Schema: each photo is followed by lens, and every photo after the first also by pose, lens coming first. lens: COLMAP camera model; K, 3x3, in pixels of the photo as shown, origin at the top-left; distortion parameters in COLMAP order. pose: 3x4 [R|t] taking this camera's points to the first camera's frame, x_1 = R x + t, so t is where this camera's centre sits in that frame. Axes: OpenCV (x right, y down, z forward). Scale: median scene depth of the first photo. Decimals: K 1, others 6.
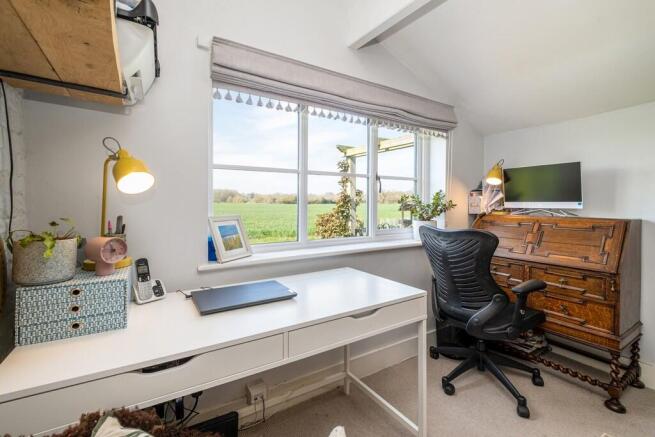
lens RADIAL K [[288.1, 0, 322.8], [0, 288.1, 199.4], [0, 0, 1]] dist [0.007570, -0.001981]
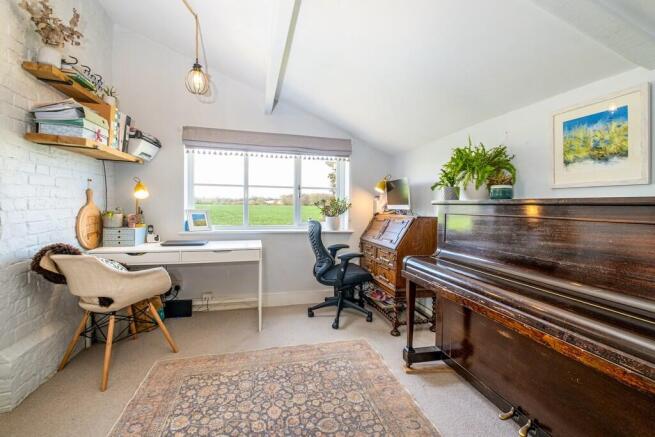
lens RADIAL K [[288.1, 0, 324.8], [0, 288.1, 205.8], [0, 0, 1]] dist [0.007570, -0.001981]
pose [[0.946242, 0.011438, -0.323258, 1.059204], [-0.008888, 0.999917, 0.009364, 0.004665], [0.323338, -0.005987, 0.946265, -0.567581]]
